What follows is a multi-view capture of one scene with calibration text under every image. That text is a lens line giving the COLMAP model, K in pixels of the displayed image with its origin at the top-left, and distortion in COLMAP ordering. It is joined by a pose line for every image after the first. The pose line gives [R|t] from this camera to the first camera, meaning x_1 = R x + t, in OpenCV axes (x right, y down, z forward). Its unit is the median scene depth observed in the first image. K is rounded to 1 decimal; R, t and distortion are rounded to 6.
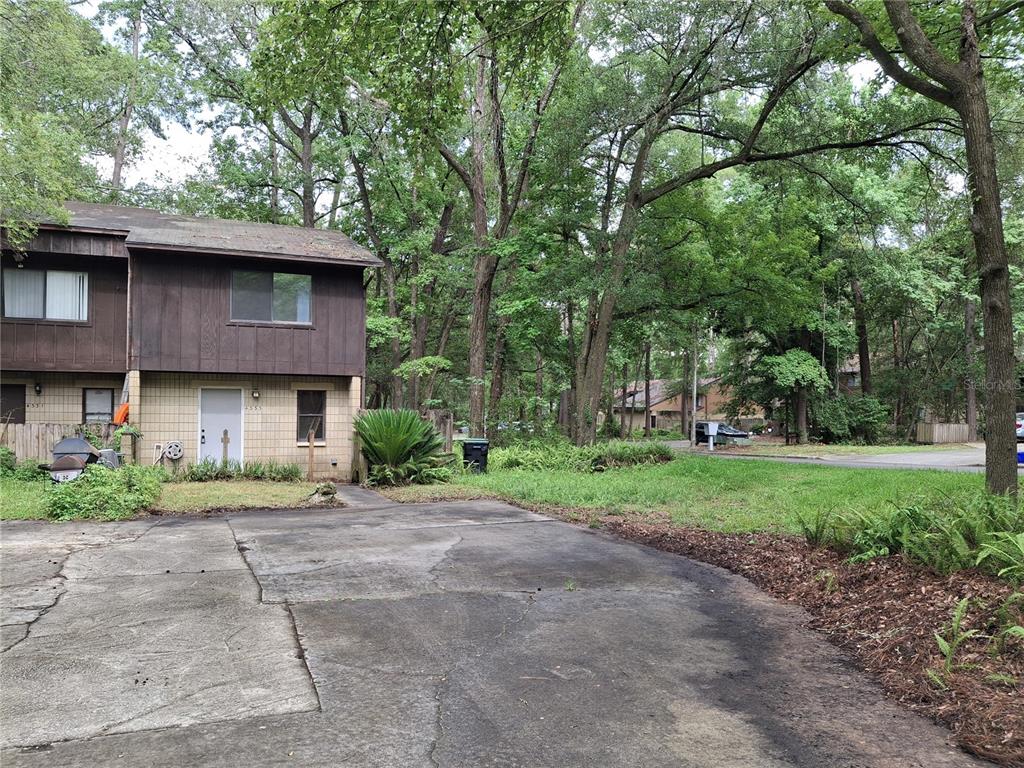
lens RADIAL K [[744.2, 0, 510.5], [0, 744.2, 403.2], [0, 0, 1]] dist [0.104328, -0.238439]
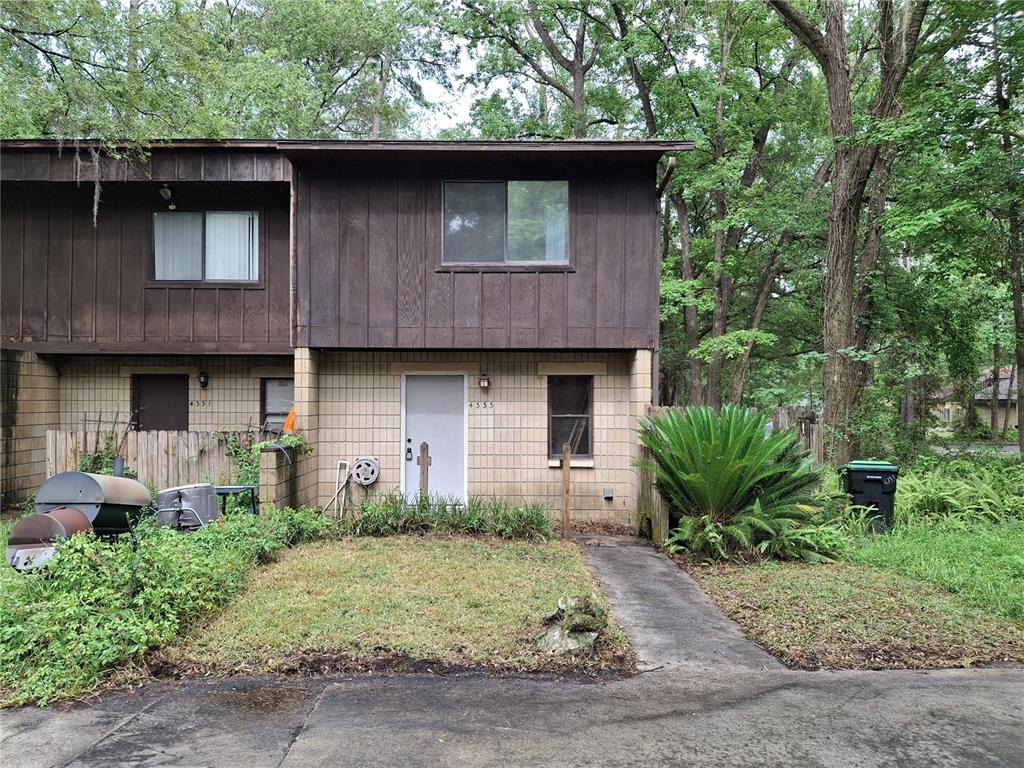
lens RADIAL K [[749.0, 0, 500.2], [0, 749.0, 390.3], [0, 0, 1]] dist [0.129599, -0.248867]
pose [[0.927511, -0.011772, -0.373610, -0.094553], [0.008409, 0.999908, -0.010630, 0.000878], [0.373700, 0.006718, 0.927525, 0.429086]]
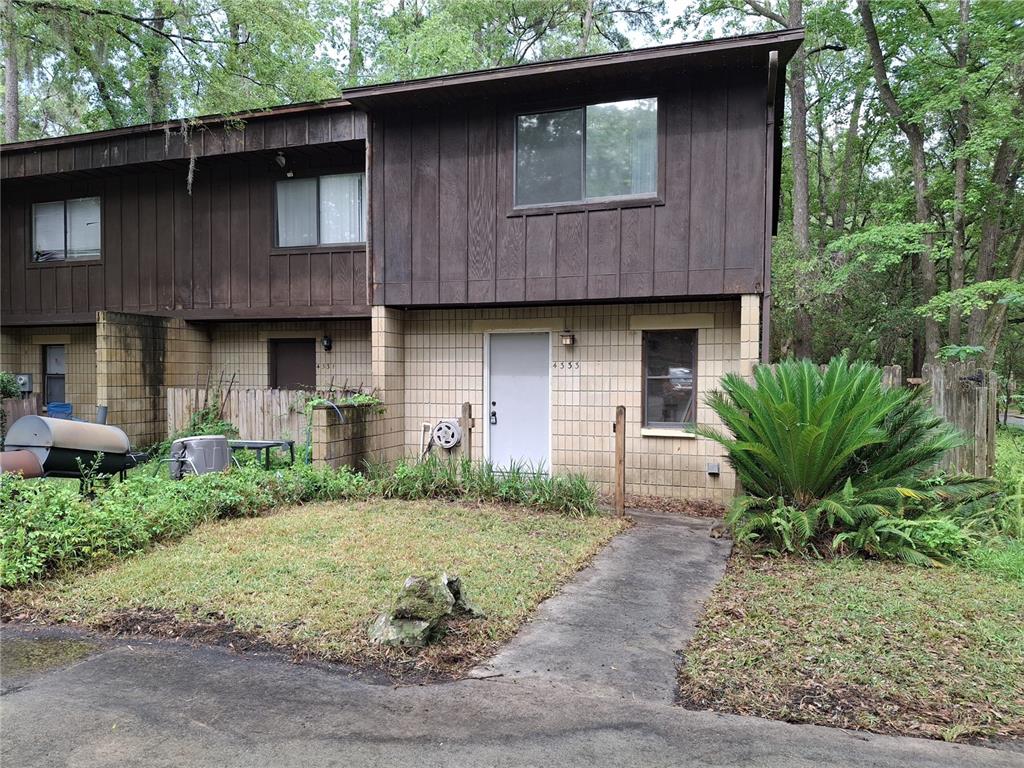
lens RADIAL K [[749.0, 0, 498.9], [0, 749.0, 396.5], [0, 0, 1]] dist [0.127648, -0.246900]
pose [[0.751688, 0.011609, -0.659417, -0.008589], [0.007452, 0.999632, 0.026093, 0.015052], [0.659477, -0.024528, 0.751324, 0.546549]]
